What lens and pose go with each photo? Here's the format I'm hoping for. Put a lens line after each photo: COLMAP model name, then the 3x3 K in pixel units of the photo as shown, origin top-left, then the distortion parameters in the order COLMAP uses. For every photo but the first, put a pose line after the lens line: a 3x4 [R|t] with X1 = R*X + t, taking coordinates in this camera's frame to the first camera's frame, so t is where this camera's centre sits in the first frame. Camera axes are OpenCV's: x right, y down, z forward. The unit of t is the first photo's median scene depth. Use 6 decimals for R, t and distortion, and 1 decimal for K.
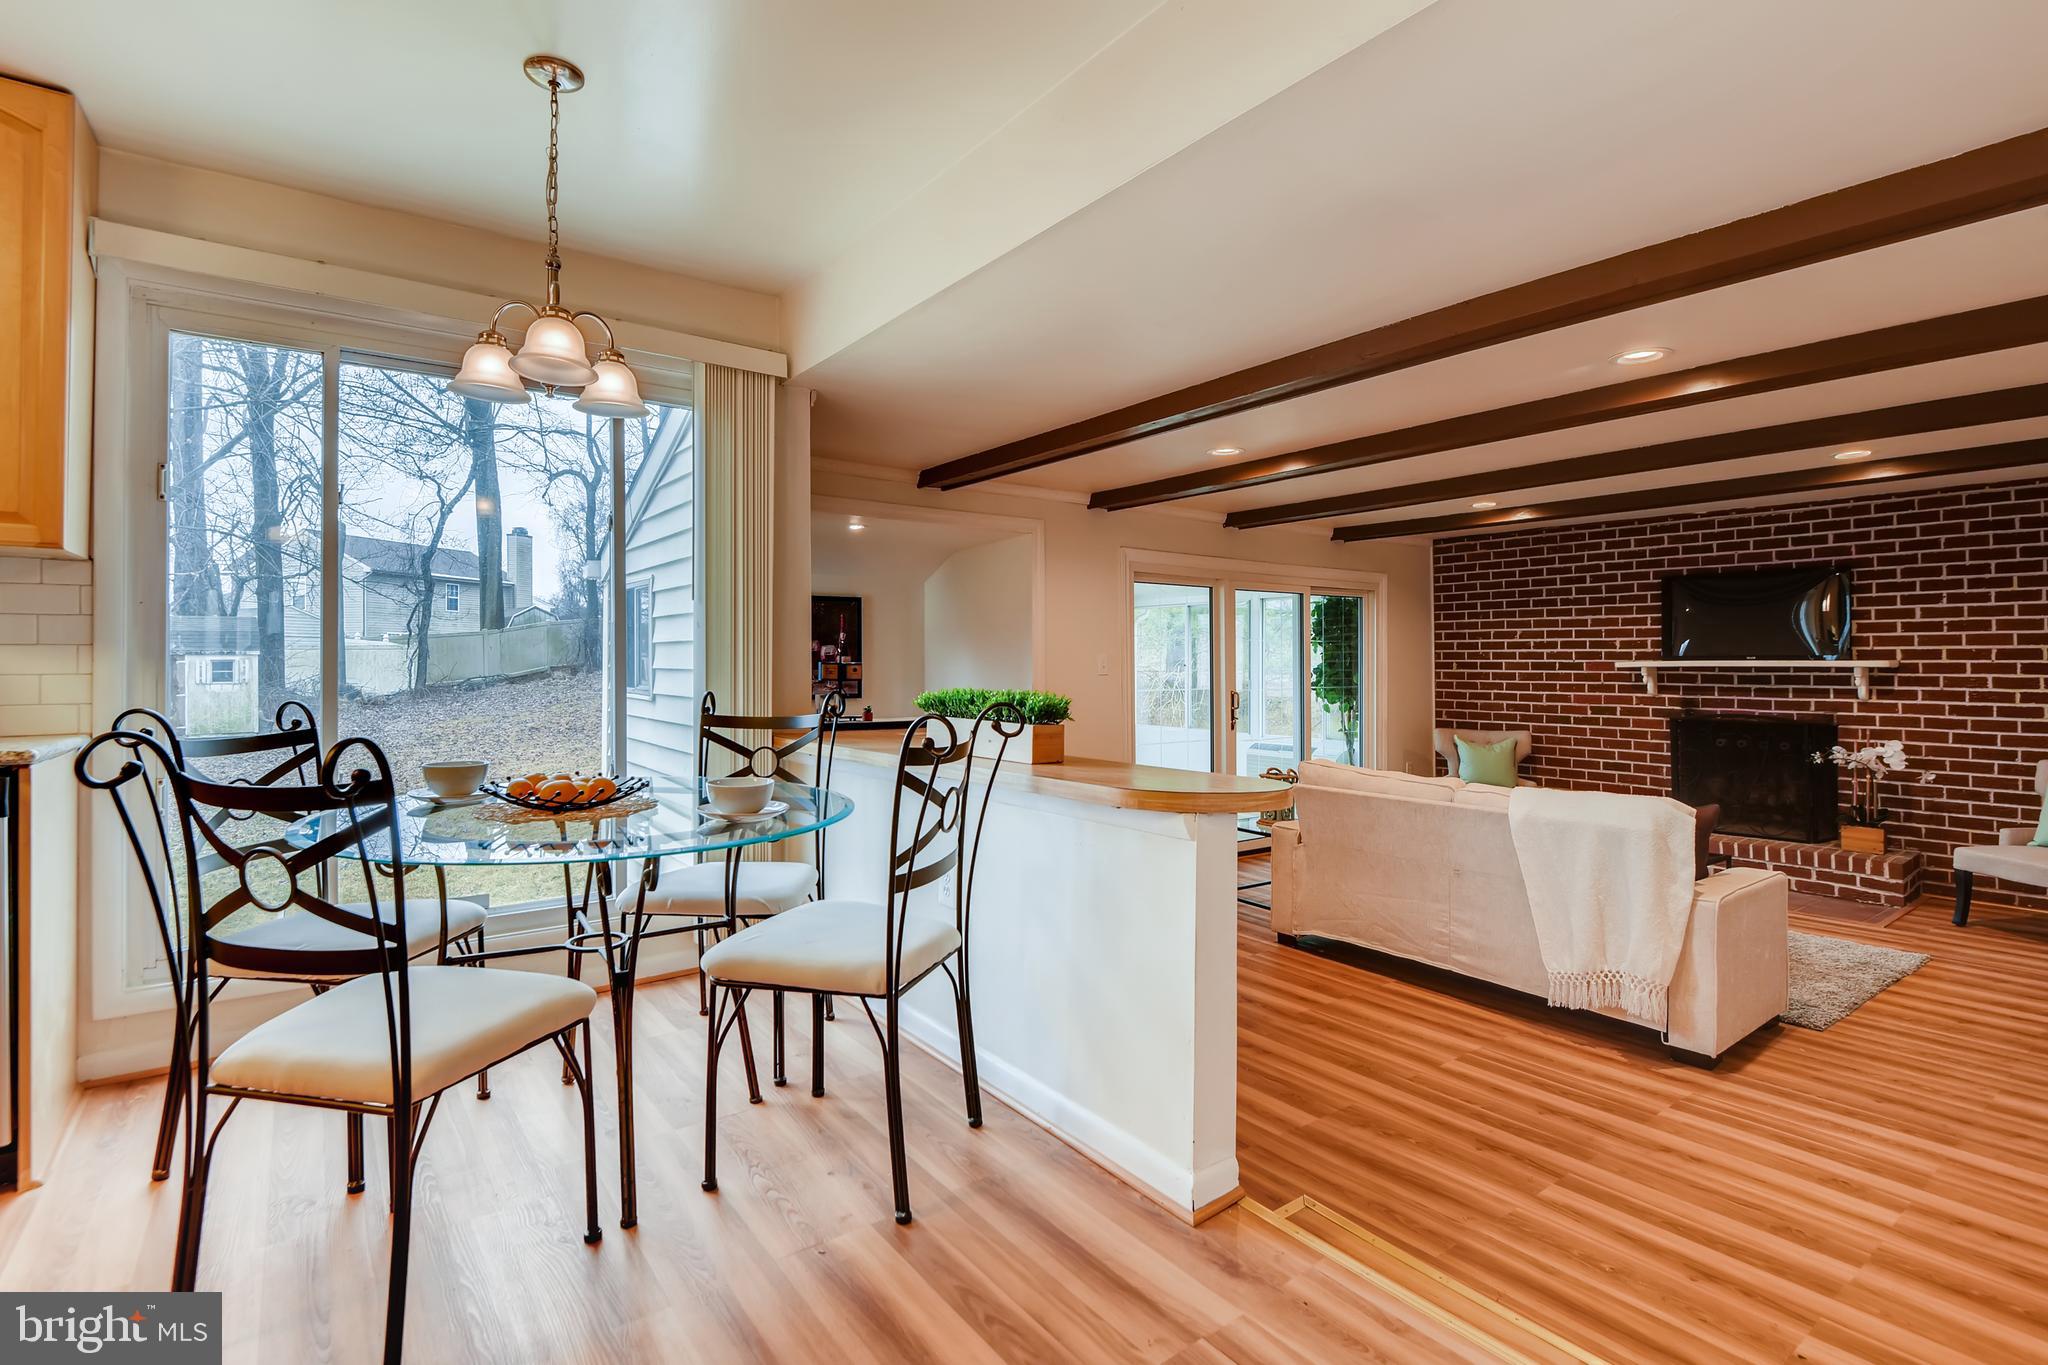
lens RADIAL K [[988.8, 0, 996.4], [0, 988.8, 659.7], [0, 0, 1]] dist [-0.010054, -0.007200]
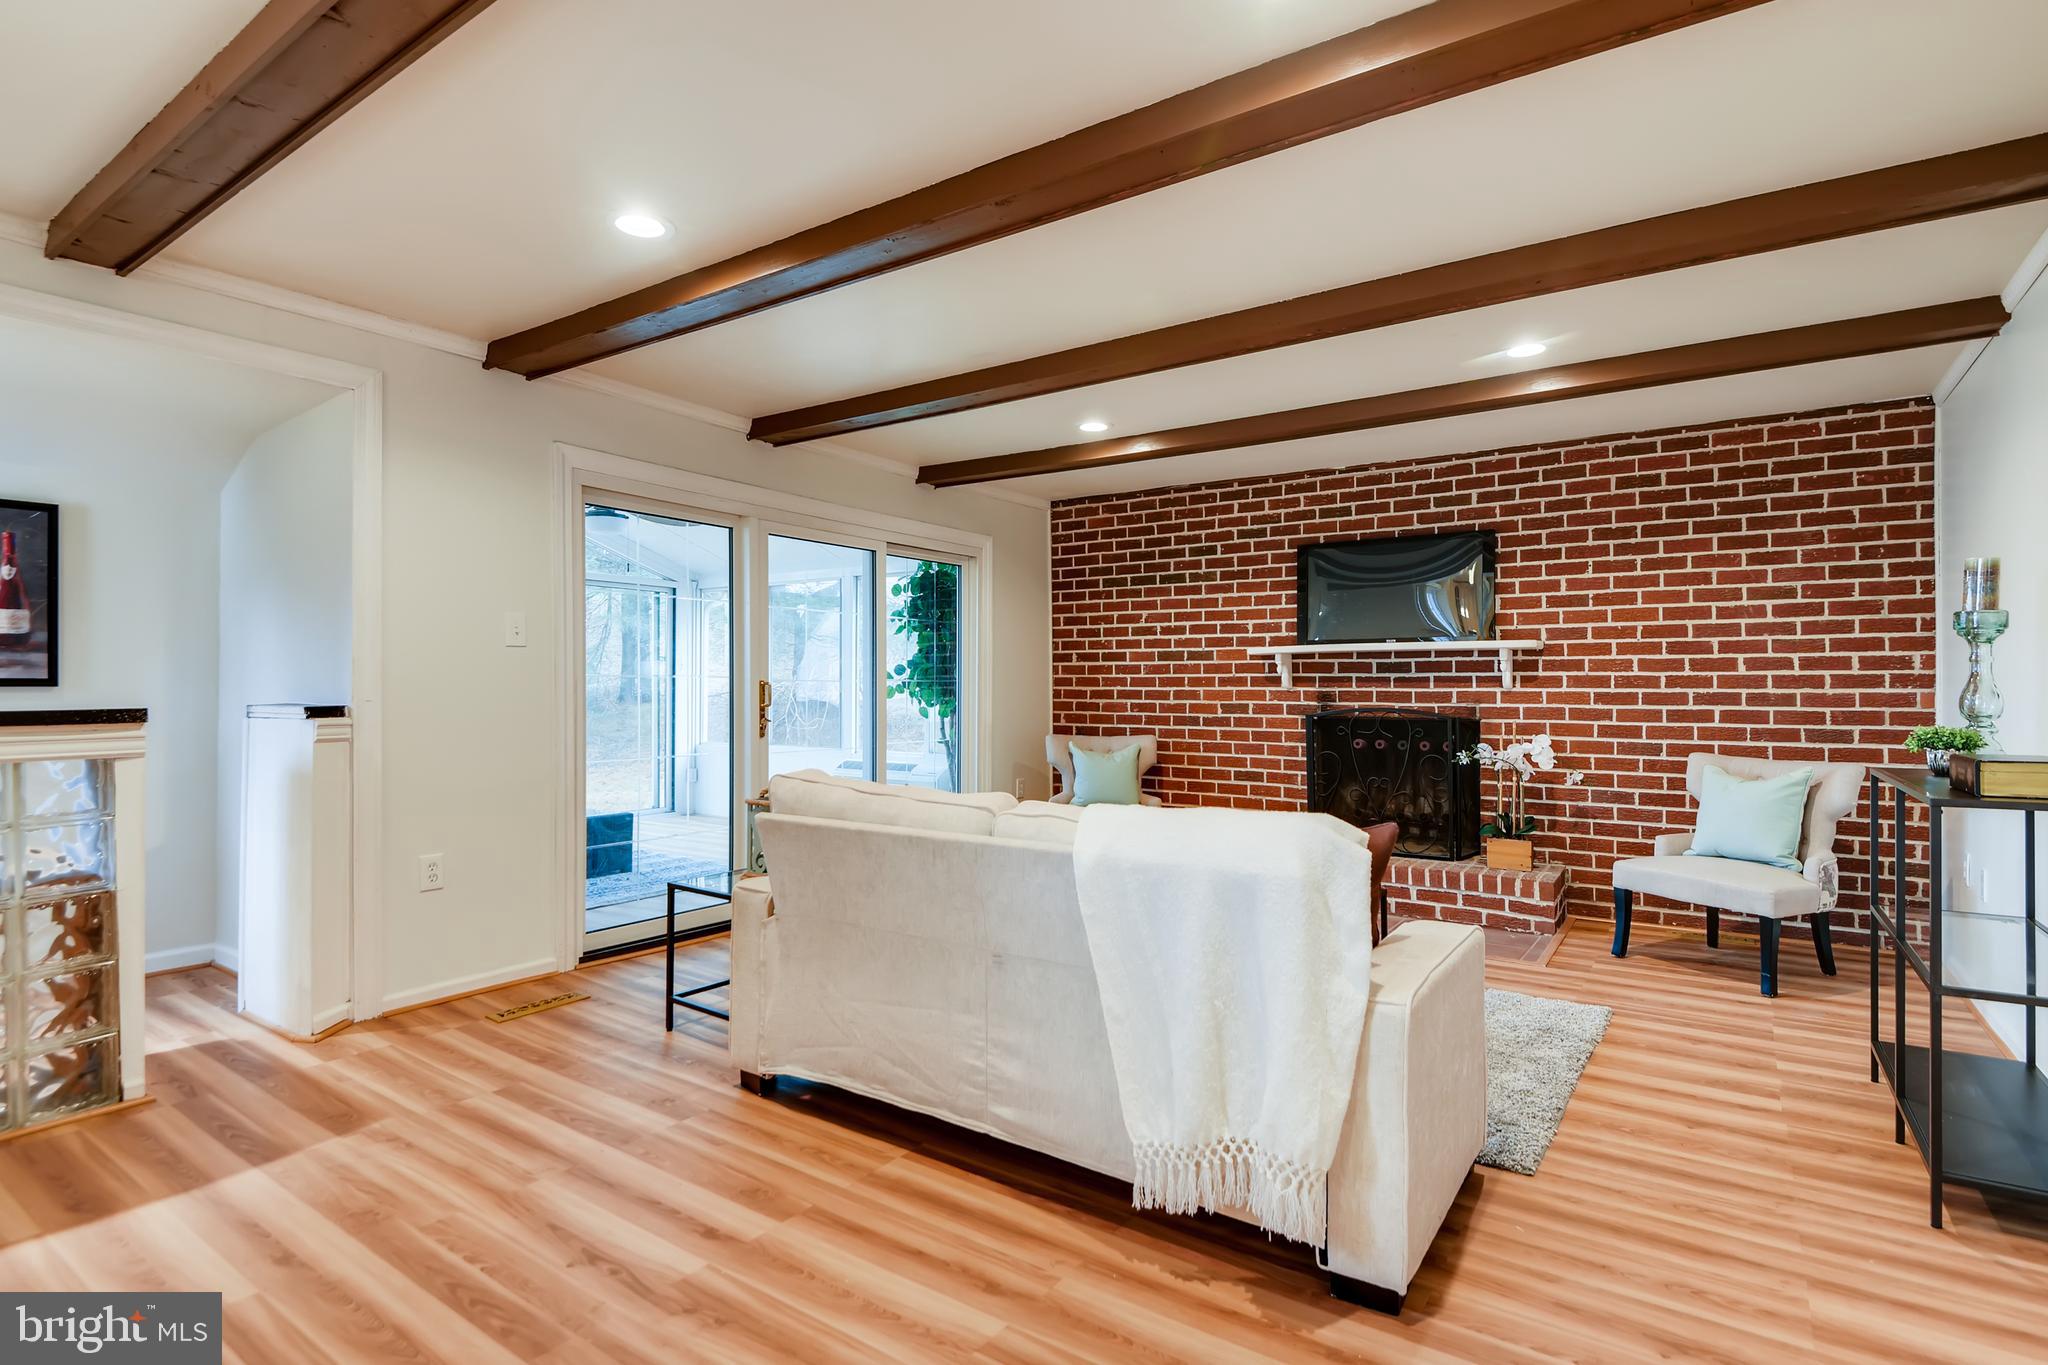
lens RADIAL K [[1051.6, 0, 1004.9], [0, 1051.6, 690.7], [0, 0, 1]] dist [-0.002640, -0.008539]
pose [[0.945269, -0.000474, 0.326292, 0.182974], [-0.002219, 0.999966, 0.007882, 0.037462], [-0.326285, -0.008174, 0.945236, 0.286327]]
